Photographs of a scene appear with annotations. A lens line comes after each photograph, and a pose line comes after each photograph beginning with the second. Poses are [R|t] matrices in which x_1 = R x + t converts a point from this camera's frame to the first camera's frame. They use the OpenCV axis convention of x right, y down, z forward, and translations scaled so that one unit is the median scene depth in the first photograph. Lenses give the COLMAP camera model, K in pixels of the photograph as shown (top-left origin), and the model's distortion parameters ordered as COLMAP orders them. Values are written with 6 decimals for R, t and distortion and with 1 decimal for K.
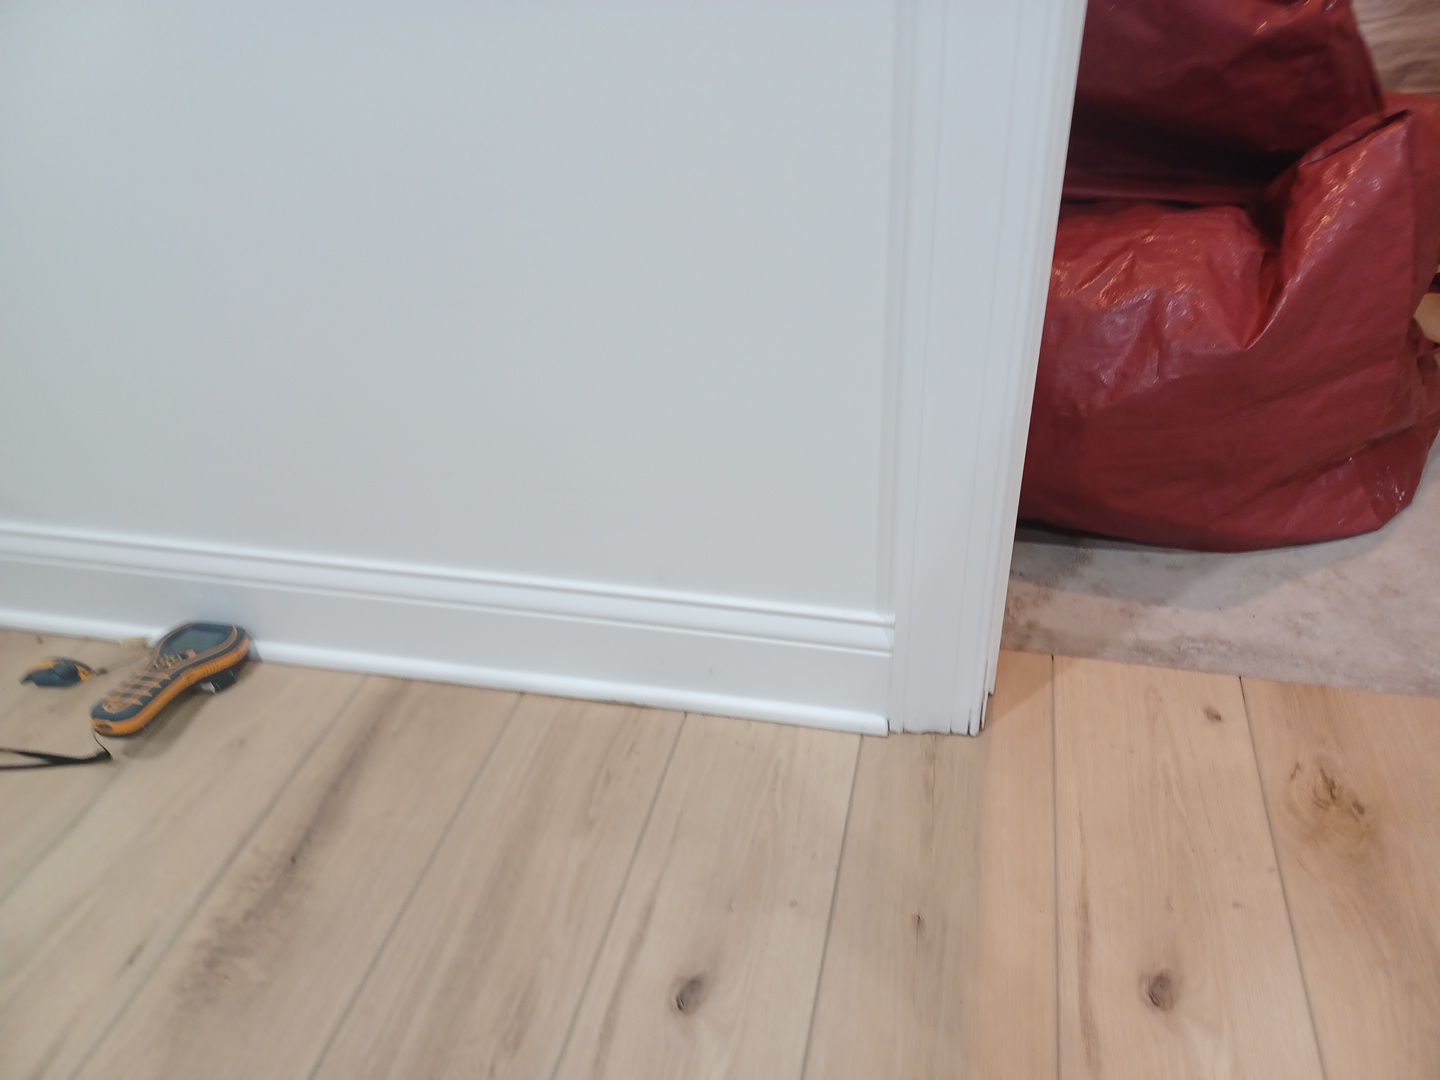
lens RADIAL K [[1072.7, 0, 727.8], [0, 1072.7, 537.6], [0, 0, 1]] dist [0.054756, -0.047706]
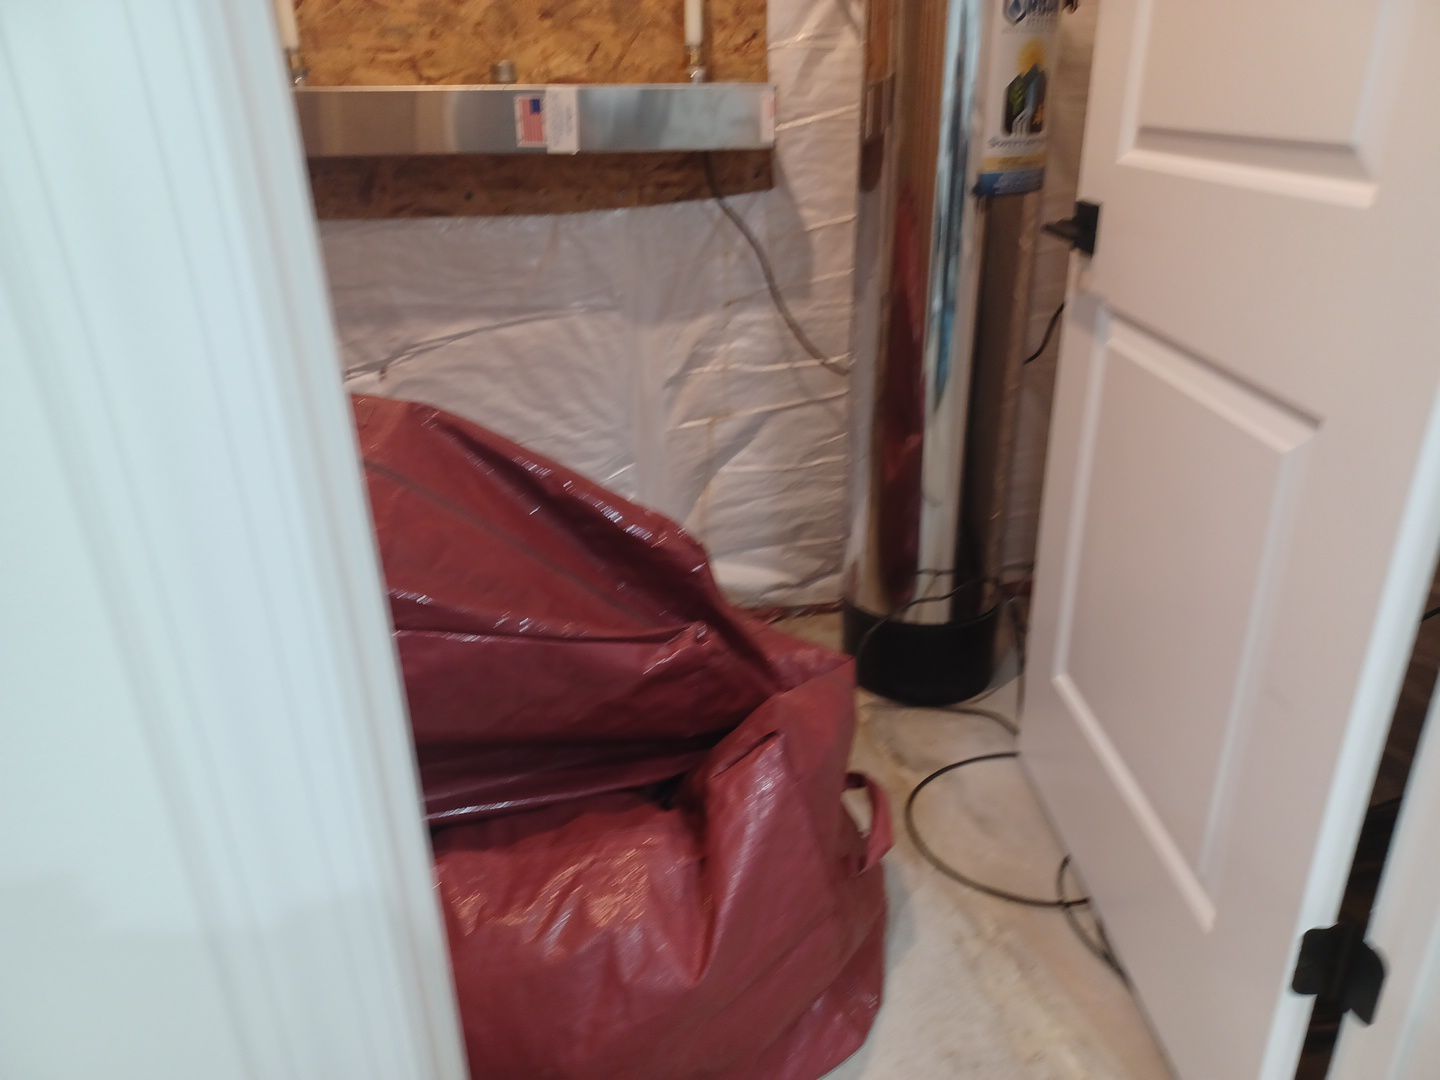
lens RADIAL K [[1072.7, 0, 727.8], [0, 1072.7, 537.6], [0, 0, 1]] dist [0.054756, -0.047706]
pose [[0.911042, -0.140266, 0.387722, 0.156274], [0.230377, 0.953047, -0.196538, -0.363103], [-0.341949, 0.268377, 0.900580, -0.064062]]
